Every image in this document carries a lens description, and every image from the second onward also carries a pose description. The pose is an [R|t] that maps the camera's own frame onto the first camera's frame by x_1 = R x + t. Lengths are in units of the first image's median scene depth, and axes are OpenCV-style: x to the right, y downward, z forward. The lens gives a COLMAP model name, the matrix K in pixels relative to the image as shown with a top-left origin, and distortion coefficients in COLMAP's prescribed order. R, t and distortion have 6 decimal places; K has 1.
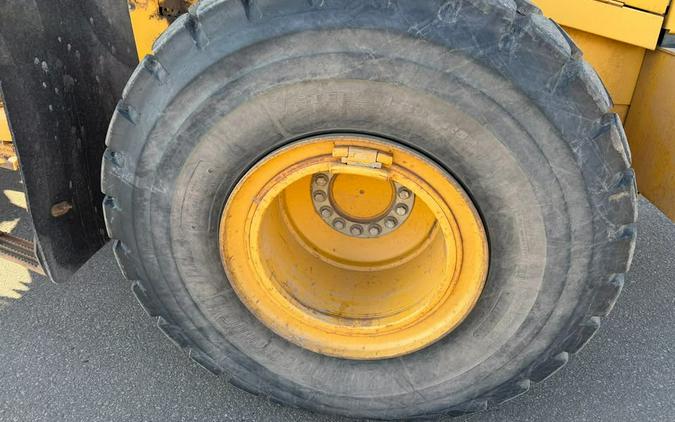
lens RADIAL K [[492.1, 0, 339.6], [0, 492.1, 210.9], [0, 0, 1]] dist [0.022718, -0.016050]
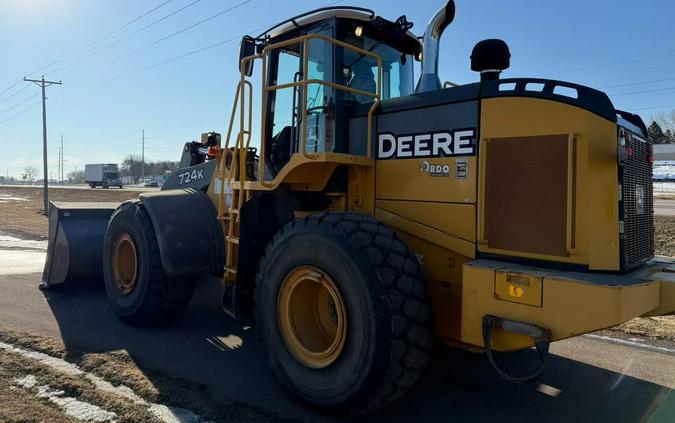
lens RADIAL K [[465.5, 0, 340.4], [0, 465.5, 210.4], [0, 0, 1]] dist [0.037348, 0.005715]
pose [[0.812322, 0.021203, -0.582824, 1.756353], [-0.300003, 0.872175, -0.386404, 0.575651], [0.500131, 0.488733, 0.714848, -1.072895]]
